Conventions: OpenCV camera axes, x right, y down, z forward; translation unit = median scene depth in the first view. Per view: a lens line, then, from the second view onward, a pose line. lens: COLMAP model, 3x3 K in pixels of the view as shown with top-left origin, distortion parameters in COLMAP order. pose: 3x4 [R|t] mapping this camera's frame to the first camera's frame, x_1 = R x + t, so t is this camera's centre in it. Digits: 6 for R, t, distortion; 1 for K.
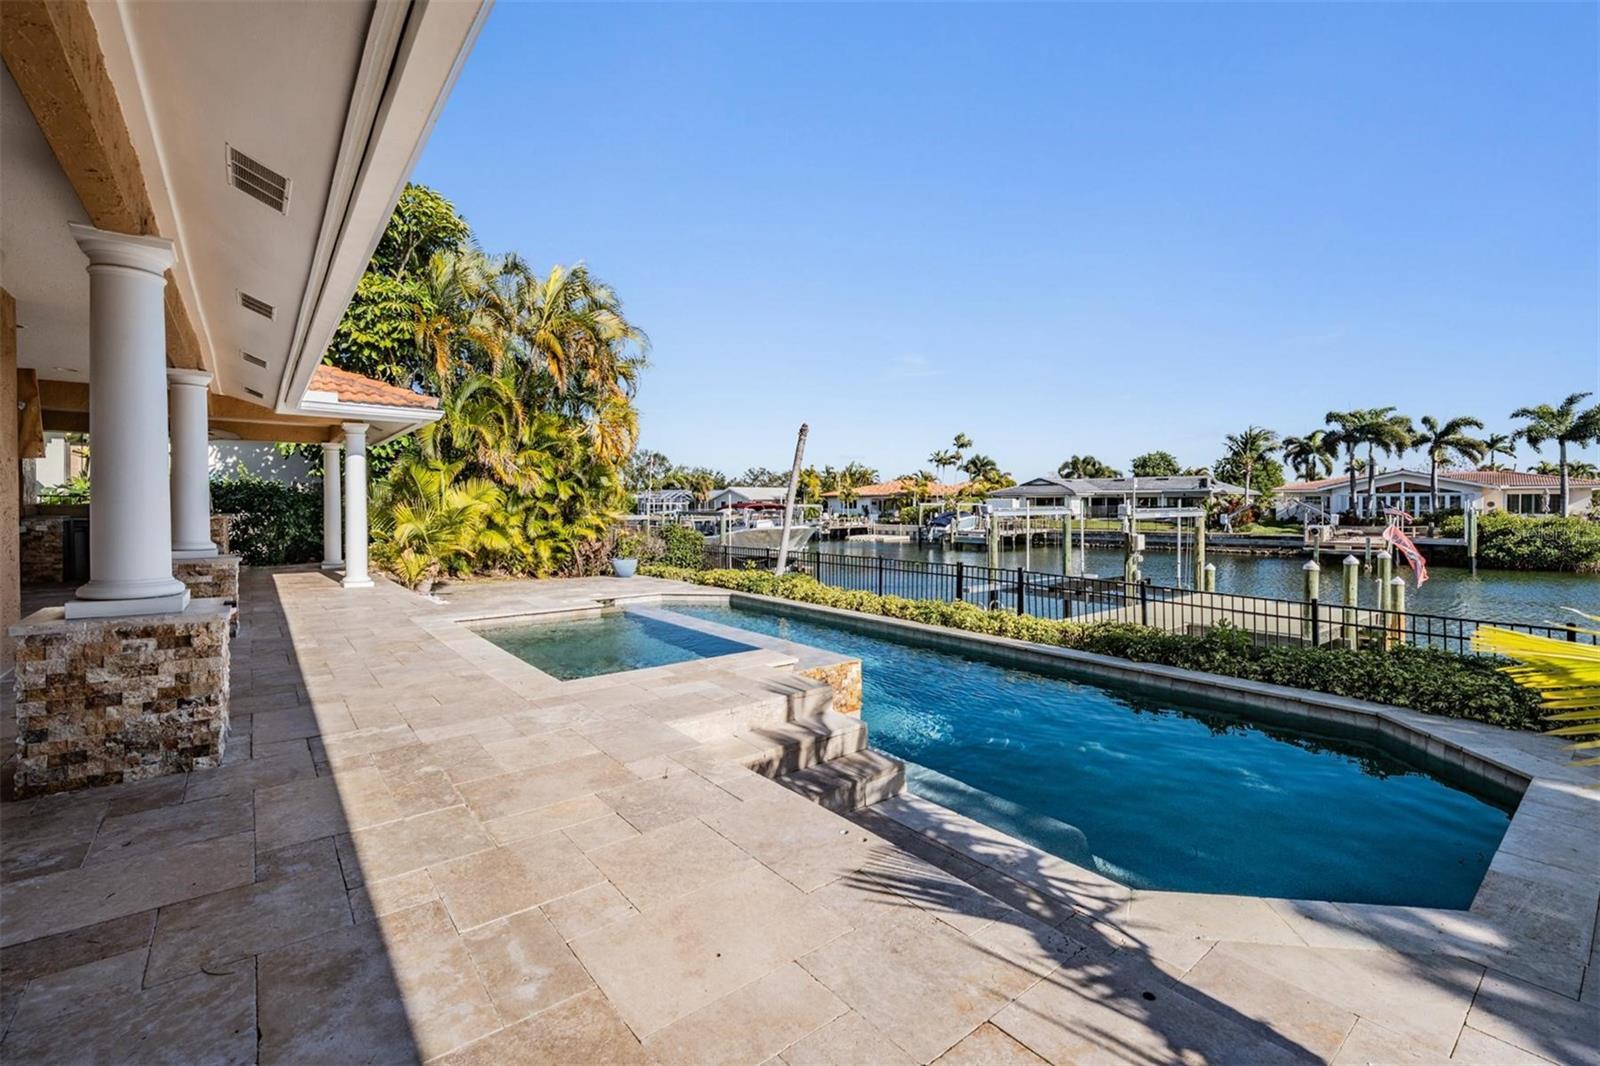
lens RADIAL K [[688.5, 0, 790.3], [0, 688.5, 526.0], [0, 0, 1]] dist [0.001687, -0.000123]
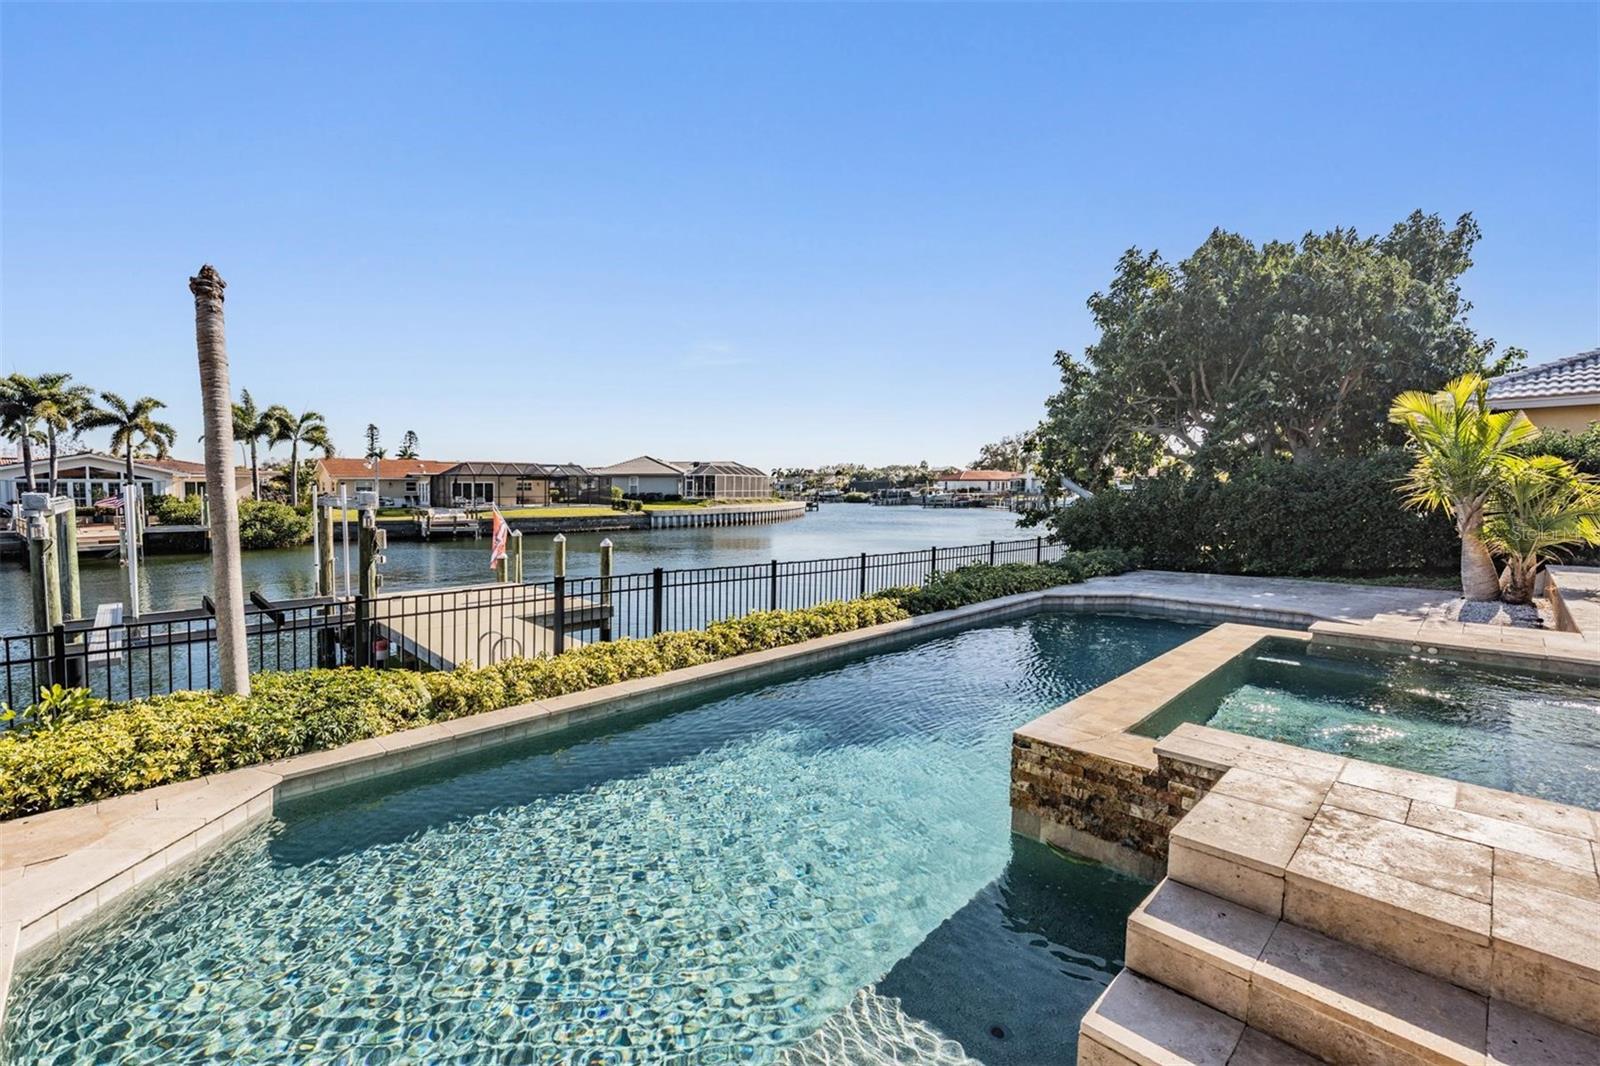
lens RADIAL K [[675.4, 0, 800.0], [0, 675.4, 533.0], [0, 0, 1]] dist [0.001580, -0.000015]
pose [[-0.119096, -0.062766, 0.990897, -0.098647], [0.033311, 0.997185, 0.067168, -0.005979], [-0.992324, 0.041008, -0.116670, 0.191292]]
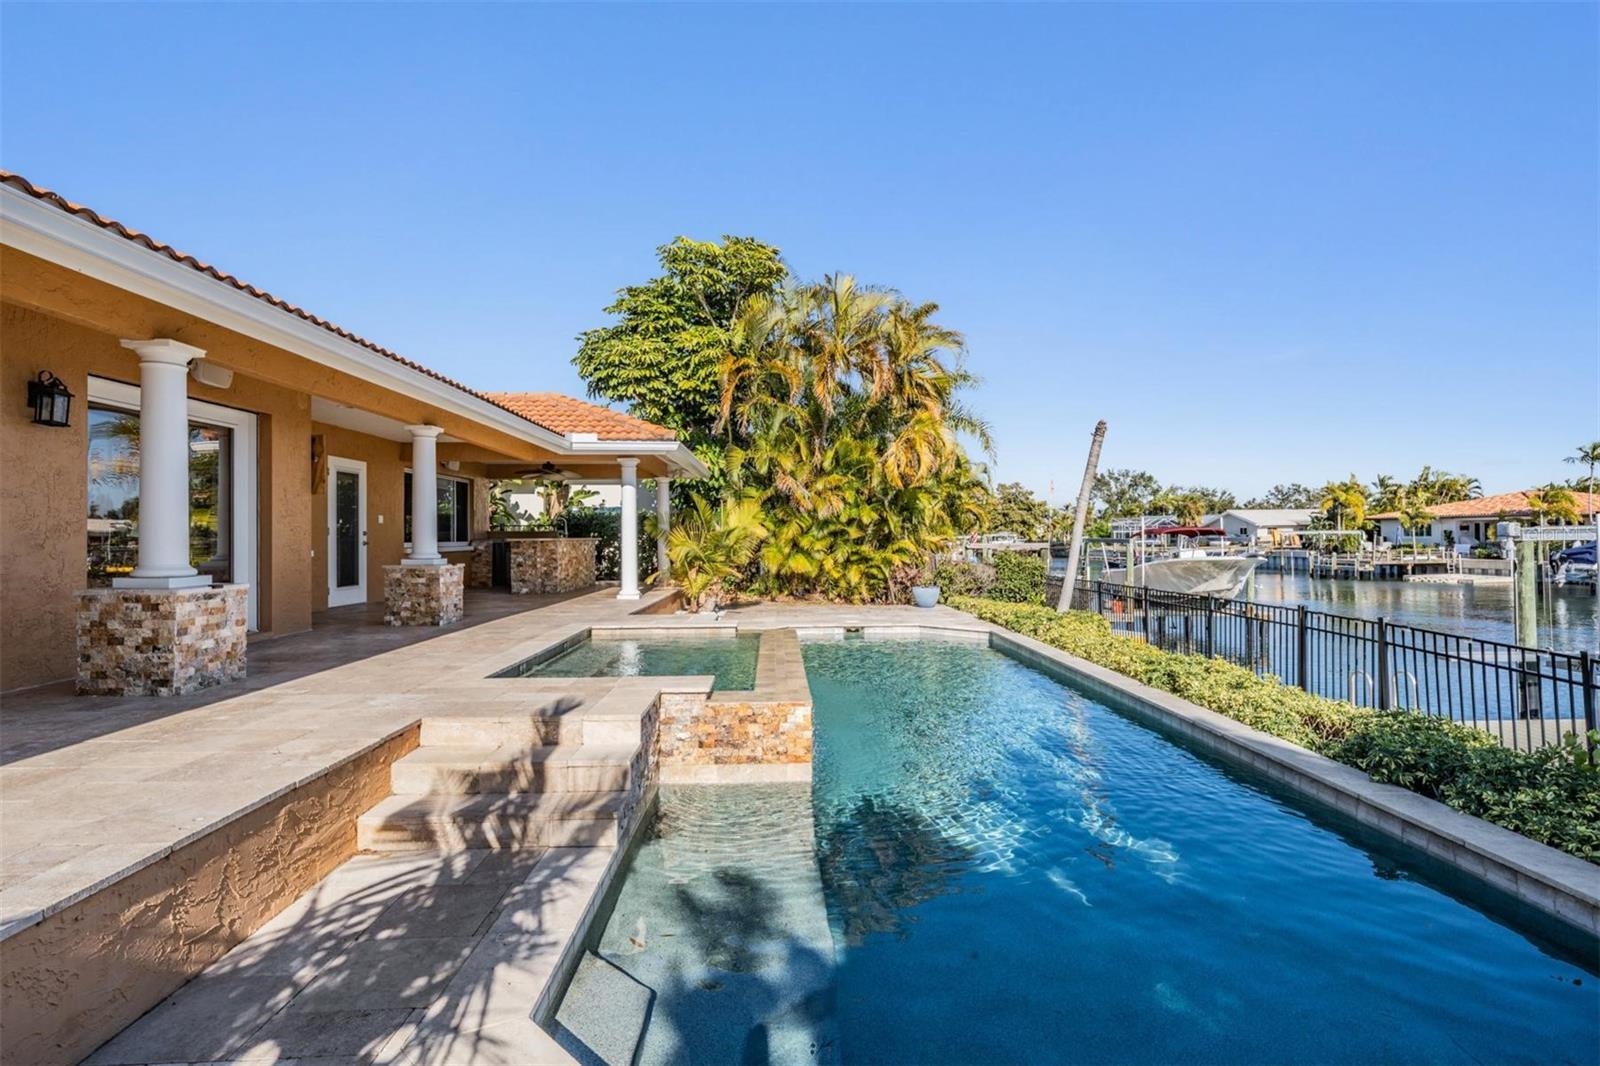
lens RADIAL K [[753.2, 0, 798.5], [0, 753.2, 532.2], [0, 0, 1]] dist [0.000585, 0.001540]
pose [[0.803002, -0.009032, -0.595908, 0.066128], [-0.011378, 0.999471, -0.030482, 0.002113], [0.595868, 0.031257, 0.802474, 0.028117]]
